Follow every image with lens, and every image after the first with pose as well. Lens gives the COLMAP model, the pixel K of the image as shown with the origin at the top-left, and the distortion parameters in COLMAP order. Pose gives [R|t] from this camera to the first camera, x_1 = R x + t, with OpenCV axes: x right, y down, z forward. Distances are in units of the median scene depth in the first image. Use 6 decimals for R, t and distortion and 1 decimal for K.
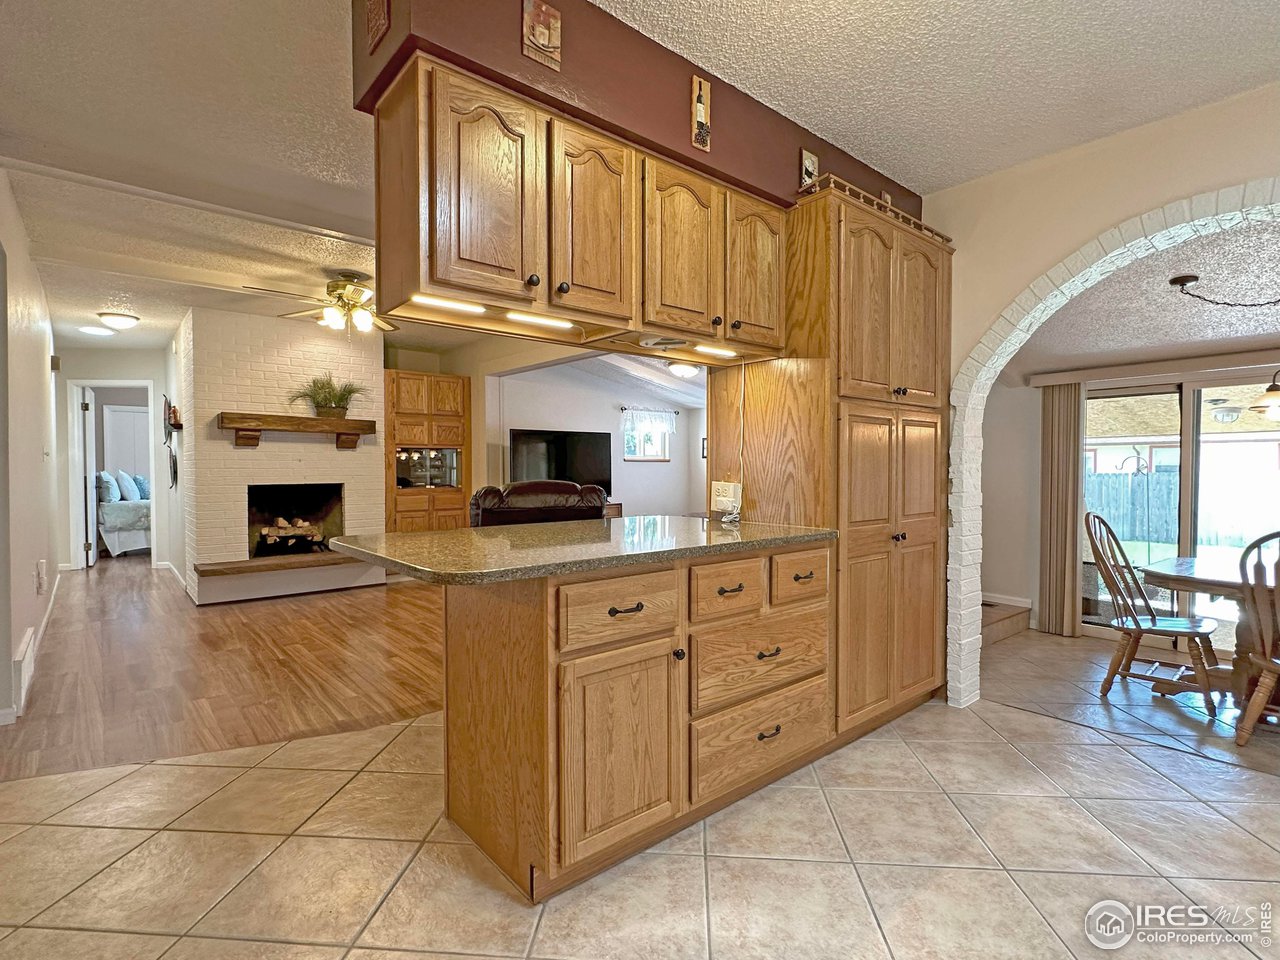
lens RADIAL K [[652.0, 0, 645.4], [0, 652.0, 485.8], [0, 0, 1]] dist [-0.002547, 0.000021]
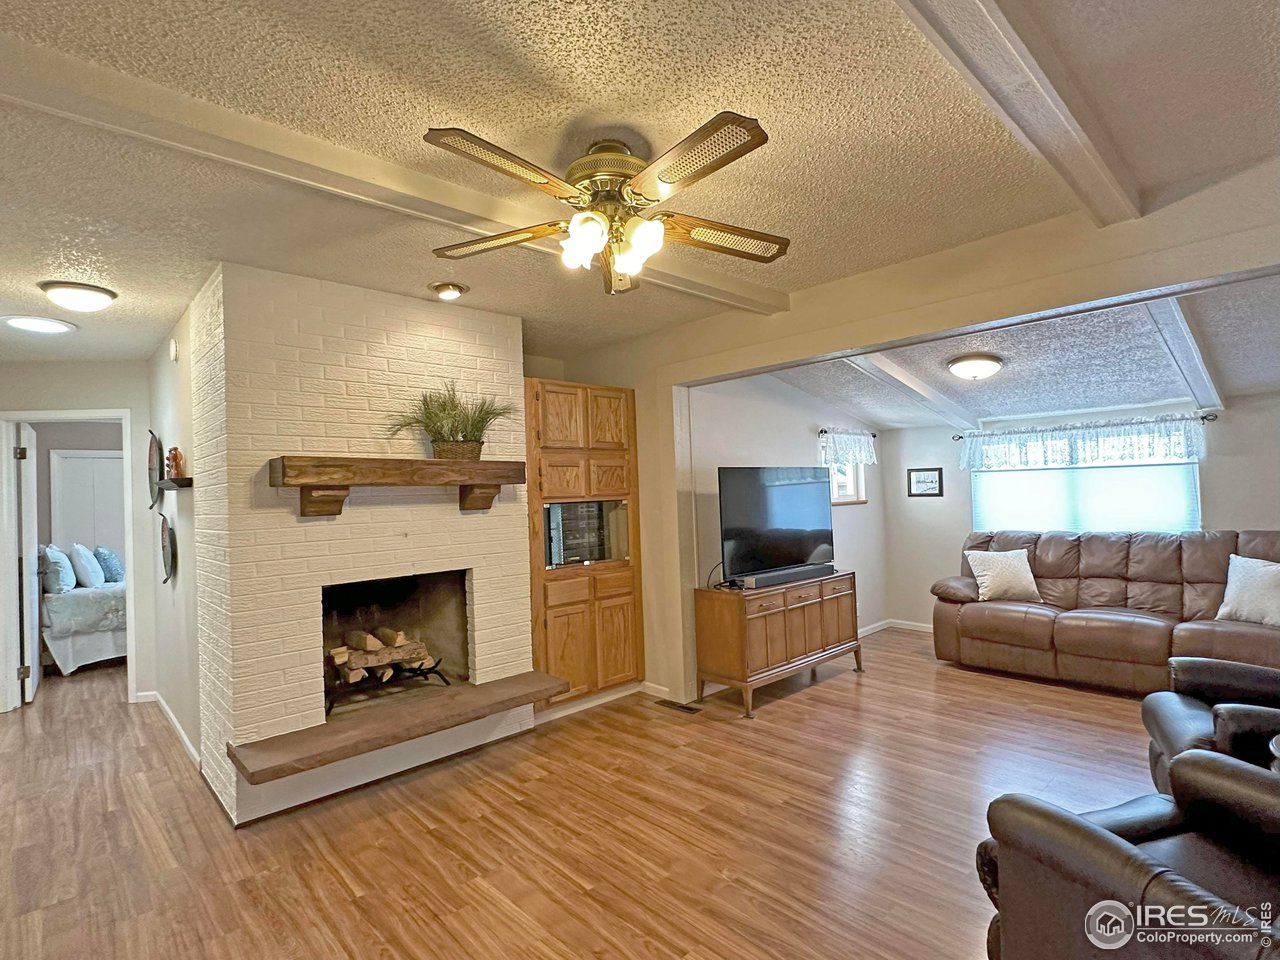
lens RADIAL K [[652.0, 0, 645.4], [0, 652.0, 485.8], [0, 0, 1]] dist [-0.002547, 0.000021]
pose [[0.998297, -0.034080, 0.047356, -0.323262], [0.036009, 0.998530, -0.040509, -0.048331], [-0.045906, 0.042145, 0.998056, 0.388686]]
